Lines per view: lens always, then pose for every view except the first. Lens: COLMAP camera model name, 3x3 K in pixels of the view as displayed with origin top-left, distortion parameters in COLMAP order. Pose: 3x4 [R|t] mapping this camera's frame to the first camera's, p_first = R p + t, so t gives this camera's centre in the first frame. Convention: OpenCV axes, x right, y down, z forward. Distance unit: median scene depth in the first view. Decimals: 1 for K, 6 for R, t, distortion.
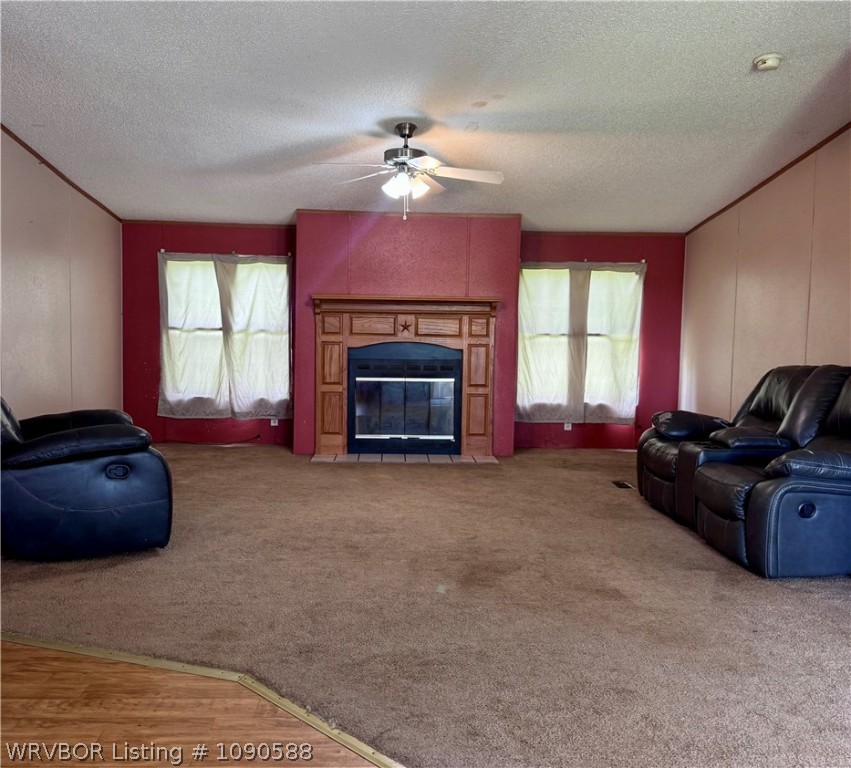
lens RADIAL K [[773.9, 0, 424.8], [0, 773.9, 379.2], [0, 0, 1]] dist [0.062652, -0.084194]
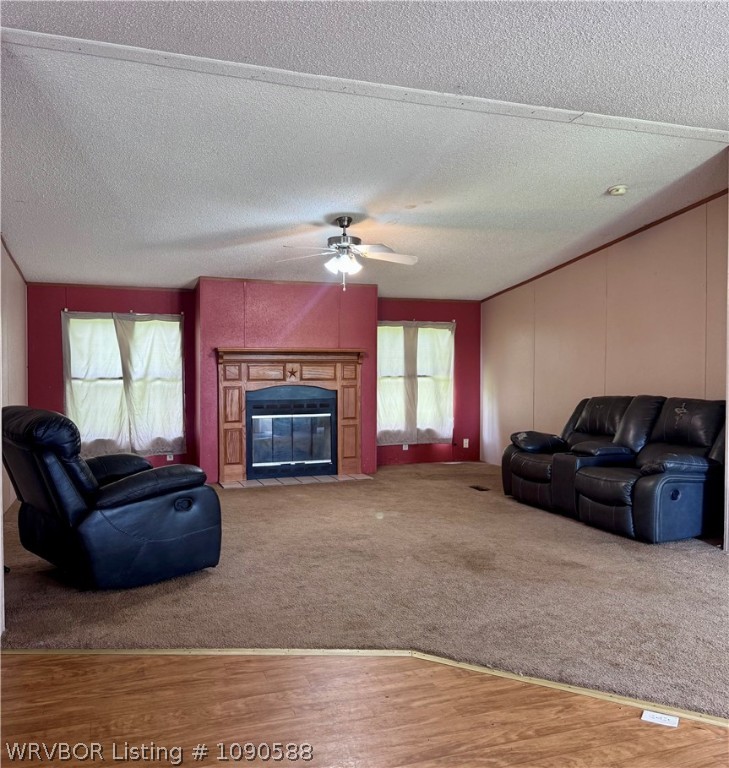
lens RADIAL K [[640.4, 0, 356.8], [0, 640.4, 385.6], [0, 0, 1]] dist [0.074871, -0.109725]
pose [[0.959924, -0.026432, 0.279010, -0.322090], [0.037352, 0.998727, -0.033893, -0.014340], [-0.277759, 0.042957, 0.959690, -0.011050]]
